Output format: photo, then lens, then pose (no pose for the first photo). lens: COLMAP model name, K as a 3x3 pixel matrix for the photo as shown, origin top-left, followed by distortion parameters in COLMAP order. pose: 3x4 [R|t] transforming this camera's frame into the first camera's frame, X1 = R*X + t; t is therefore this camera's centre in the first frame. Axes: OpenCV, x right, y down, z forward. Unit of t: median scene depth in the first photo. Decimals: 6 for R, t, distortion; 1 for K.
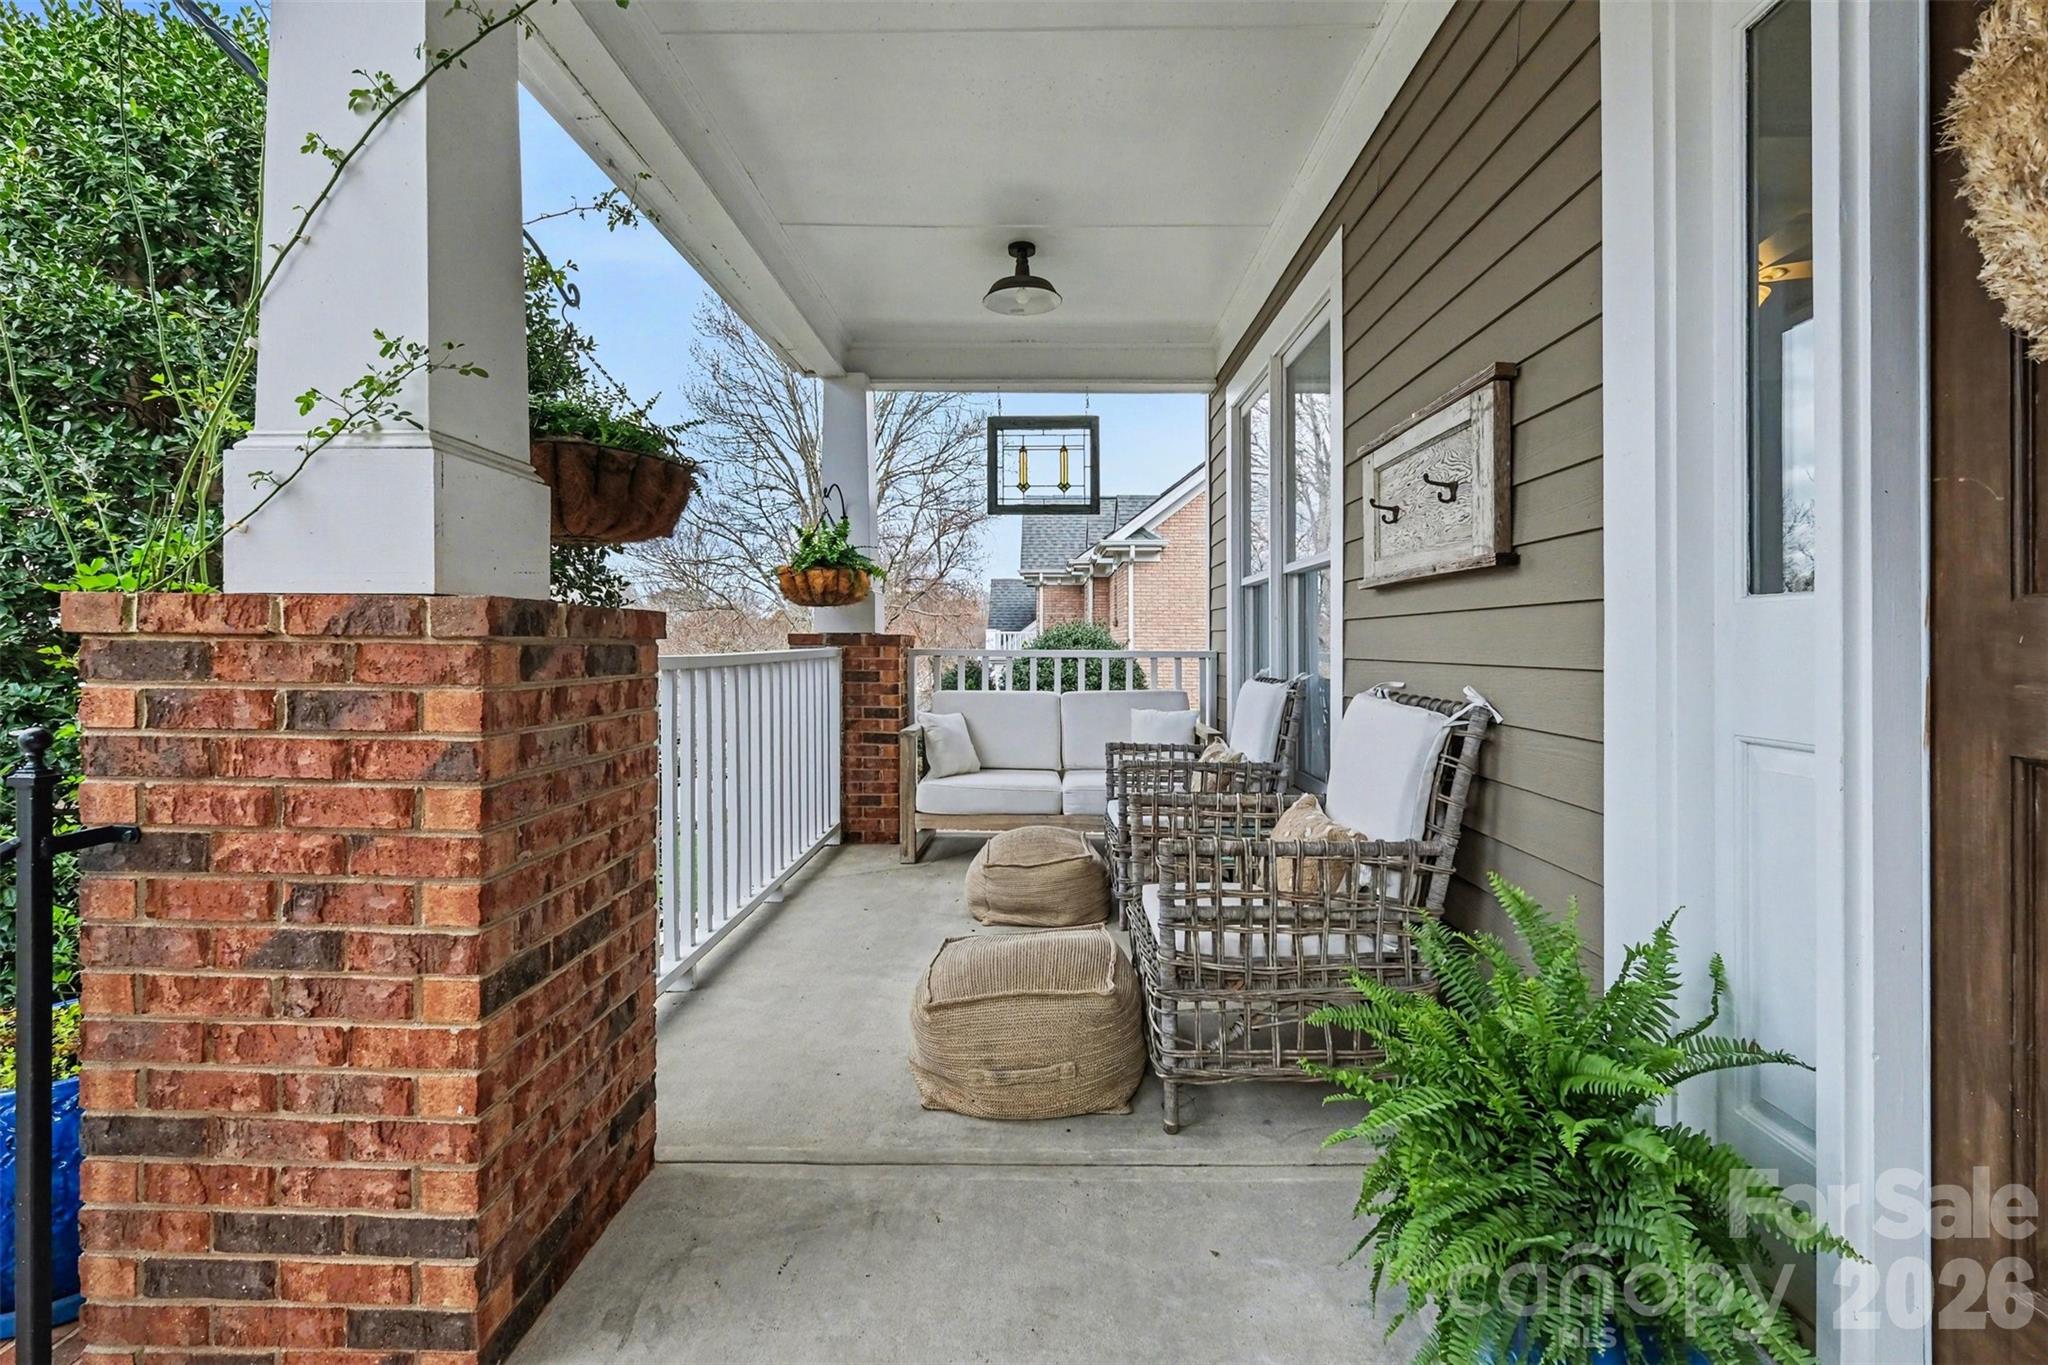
lens RADIAL K [[894.5, 0, 1042.2], [0, 894.5, 648.5], [0, 0, 1]] dist [-0.003973, 0.000268]
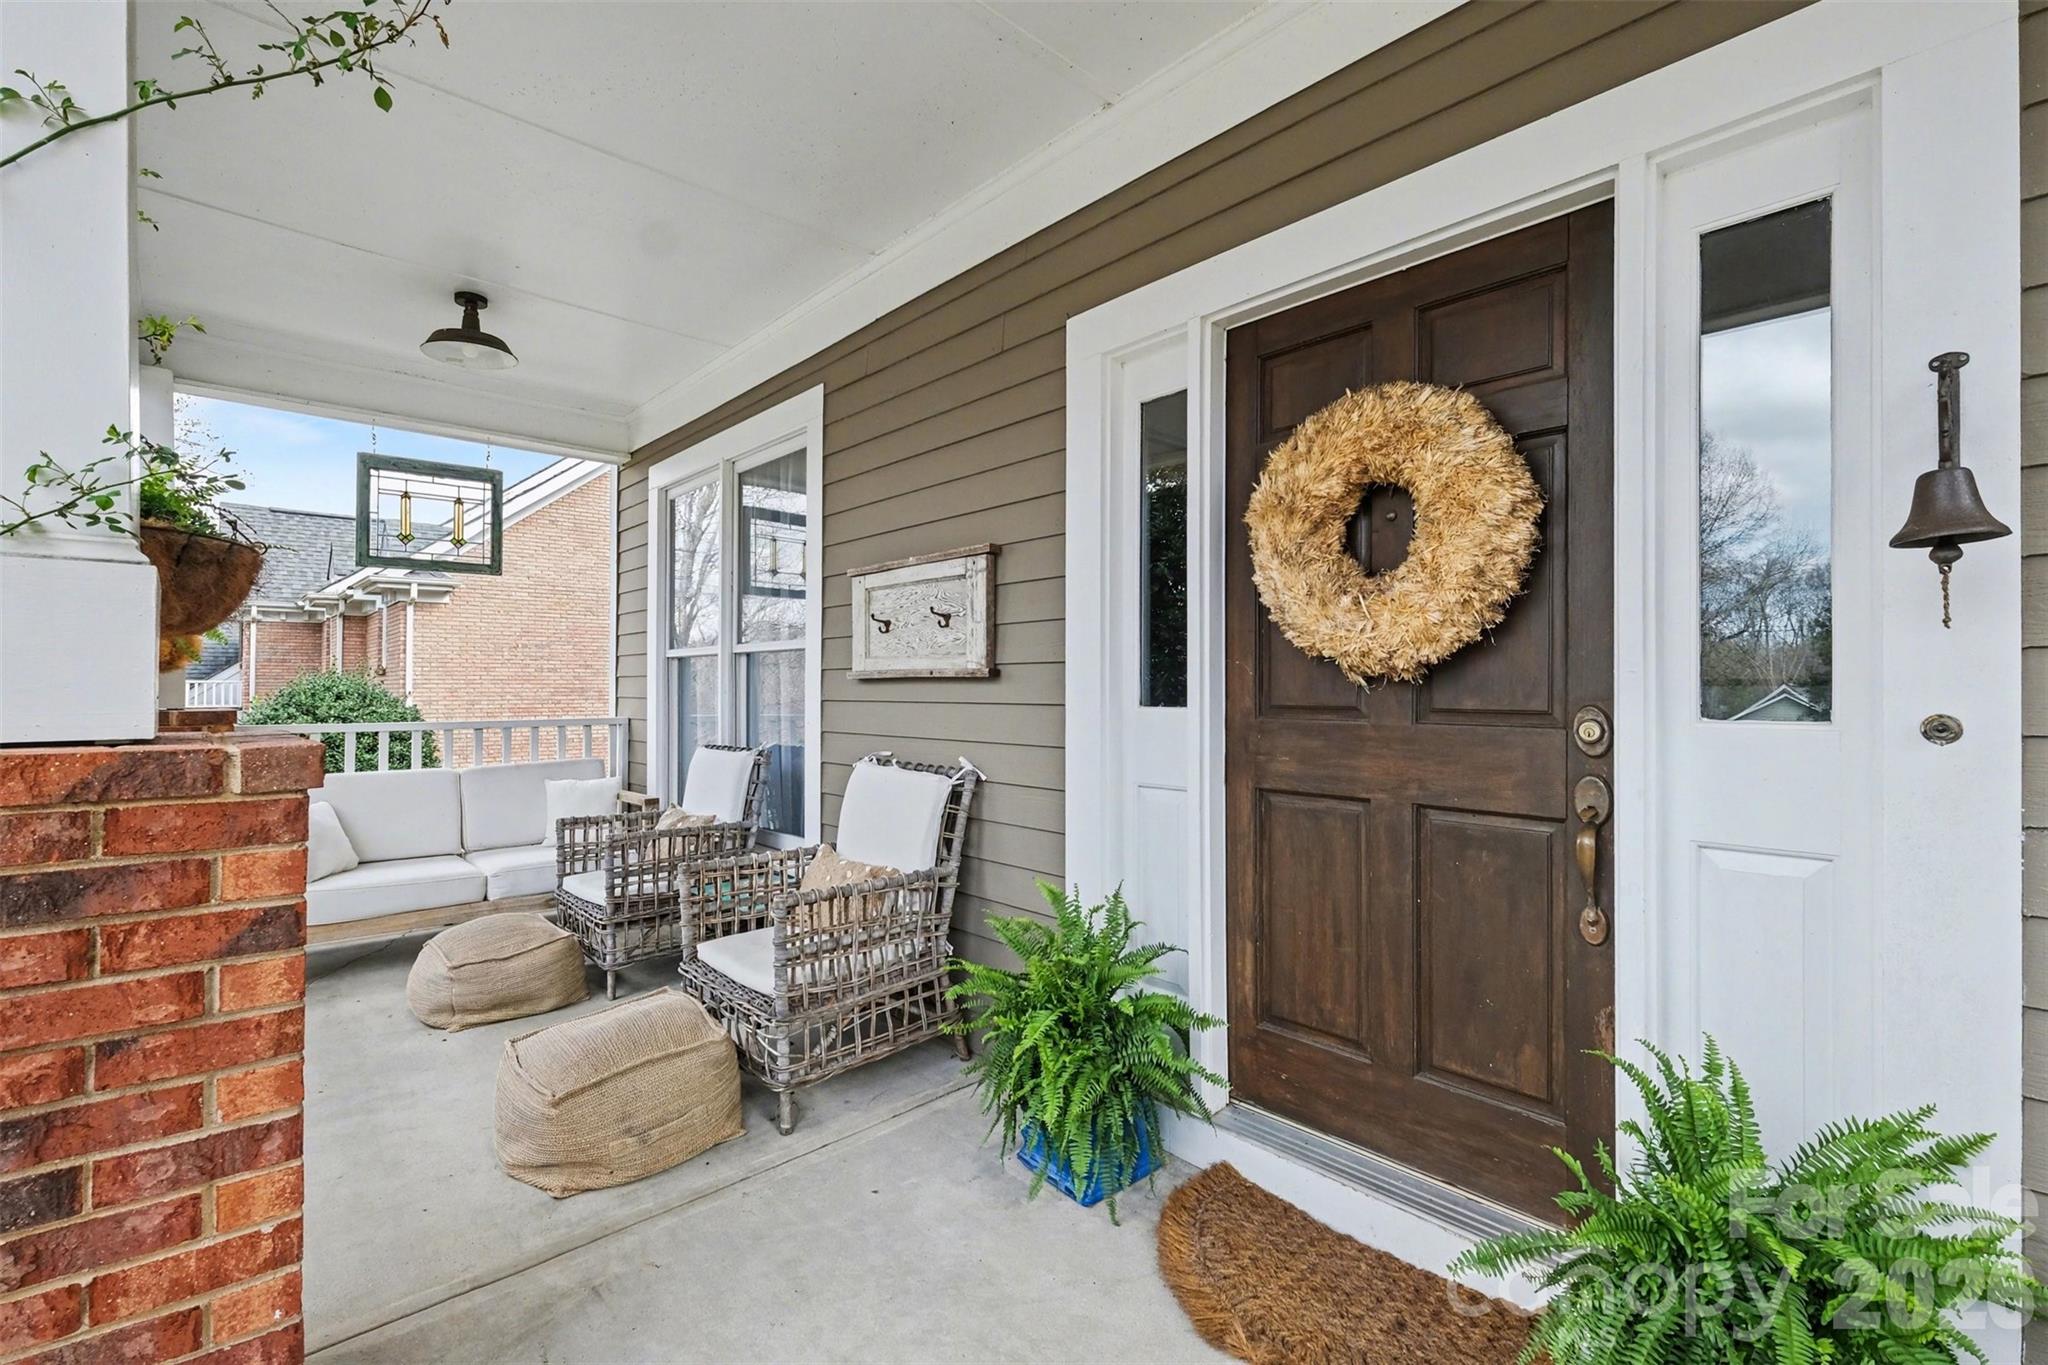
lens RADIAL K [[894.5, 0, 1009.7], [0, 894.5, 679.9], [0, 0, 1]] dist [-0.003973, 0.000268]
pose [[0.725945, -0.001694, 0.687750, -0.480173], [0.008653, 0.999940, -0.006671, -0.073781], [-0.687698, 0.010794, 0.725917, -0.113497]]
